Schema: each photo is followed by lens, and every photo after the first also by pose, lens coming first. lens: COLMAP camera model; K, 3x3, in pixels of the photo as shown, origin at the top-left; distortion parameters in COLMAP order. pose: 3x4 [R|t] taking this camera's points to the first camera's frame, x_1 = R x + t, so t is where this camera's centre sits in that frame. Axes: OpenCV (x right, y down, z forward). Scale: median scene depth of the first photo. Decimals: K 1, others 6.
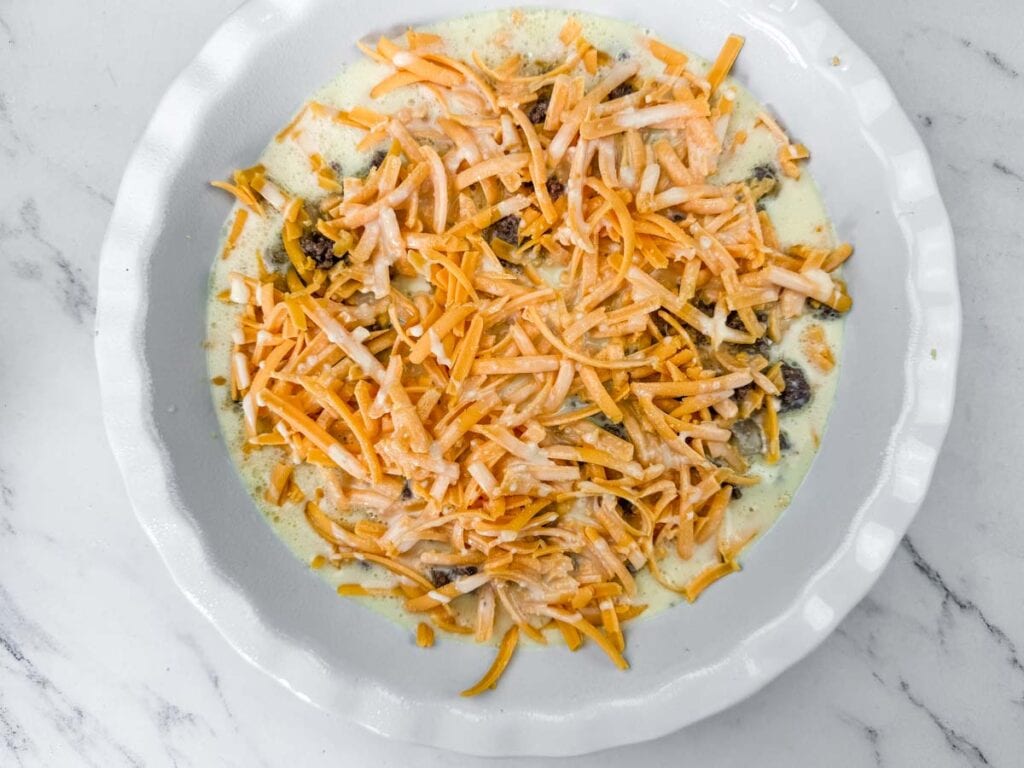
lens RADIAL K [[715.7, 0, 511.7], [0, 715.7, 382.1], [0, 0, 1]] dist [-0.006625, -0.000426]
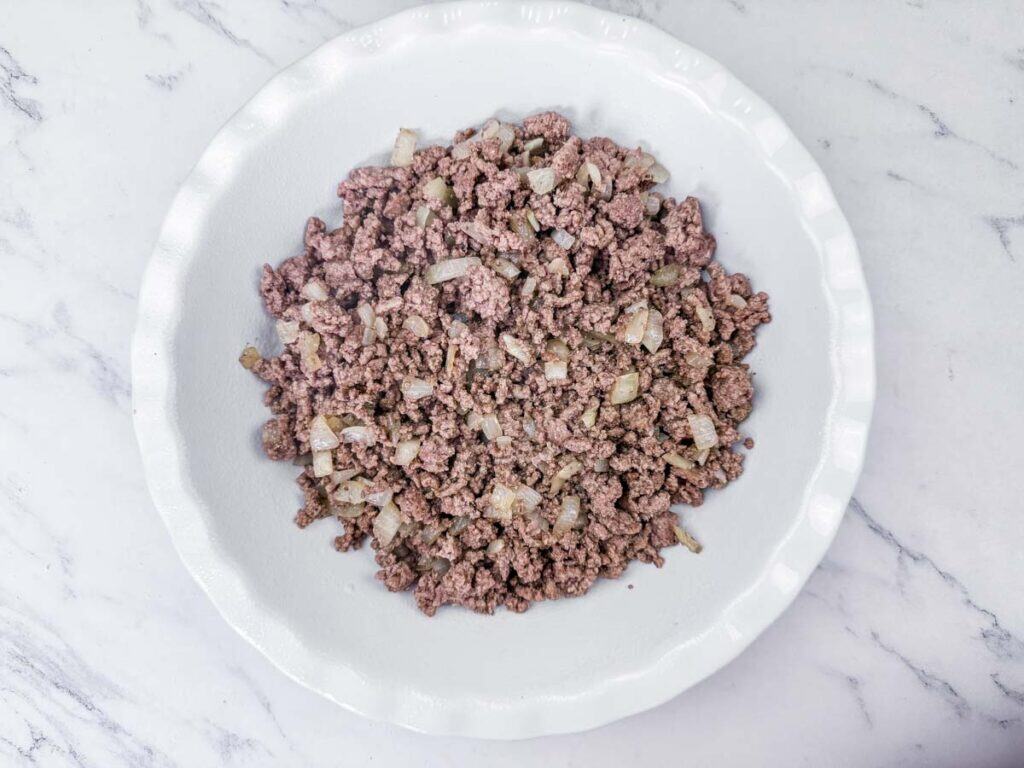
lens RADIAL K [[715.7, 0, 513.4], [0, 715.7, 384.5], [0, 0, 1]] dist [-0.006625, -0.000426]
pose [[0.992687, -0.120506, 0.007140, 0.022964], [0.120696, 0.991891, -0.039800, 0.007695], [-0.002286, 0.040370, 0.999182, -0.152597]]
